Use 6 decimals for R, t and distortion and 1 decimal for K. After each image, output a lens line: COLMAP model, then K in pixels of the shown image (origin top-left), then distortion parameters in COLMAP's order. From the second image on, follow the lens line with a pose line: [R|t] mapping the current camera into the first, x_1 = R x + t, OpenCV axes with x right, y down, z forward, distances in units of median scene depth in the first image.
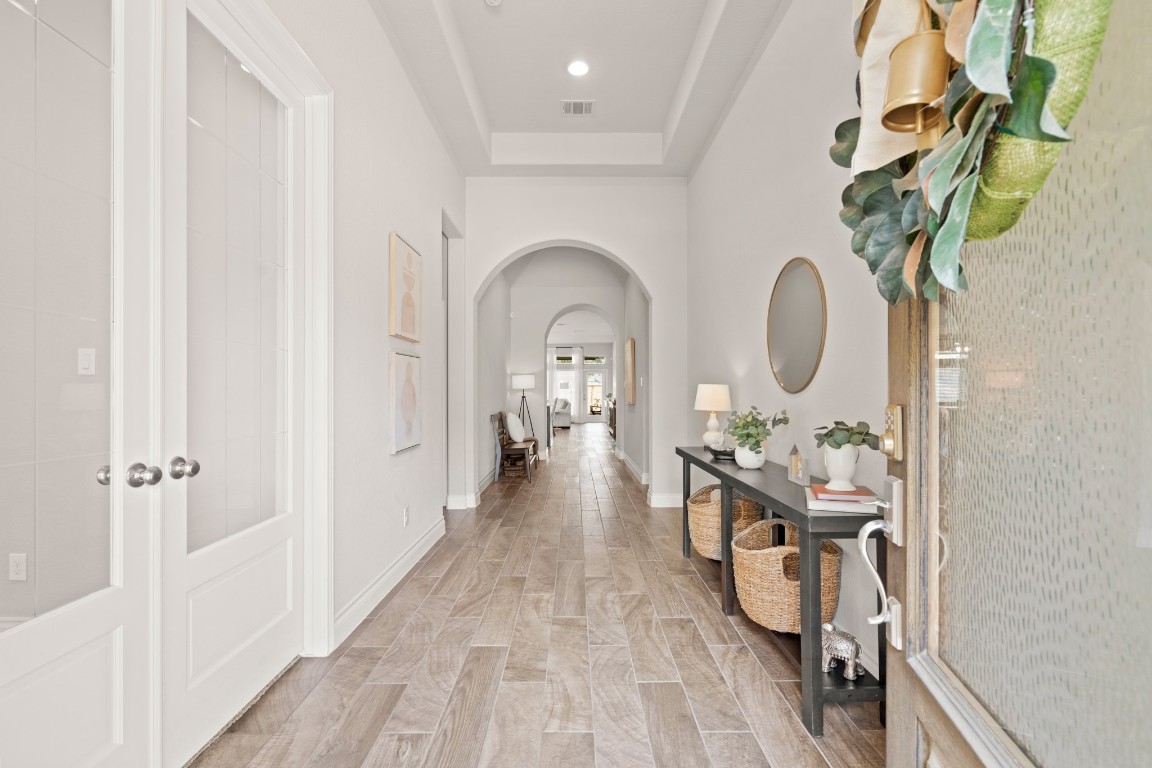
lens RADIAL K [[522.7, 0, 576.0], [0, 522.7, 385.7], [0, 0, 1]] dist [-0.004229, 0.000713]
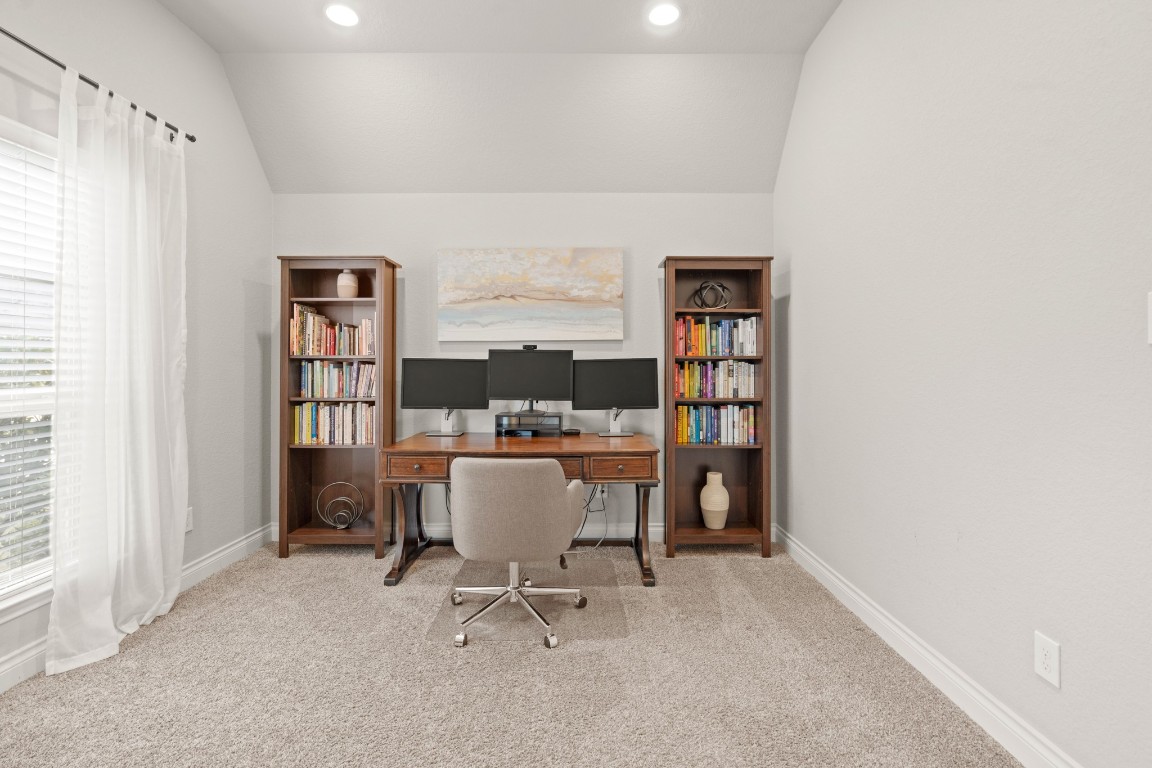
lens RADIAL K [[522.7, 0, 576.8], [0, 522.7, 381.8], [0, 0, 1]] dist [-0.004229, 0.000713]
pose [[0.000431, -0.001628, -0.999999, -0.434761], [0.008390, 0.999963, -0.001624, 0.005083], [0.999965, -0.008390, 0.000444, 0.427987]]
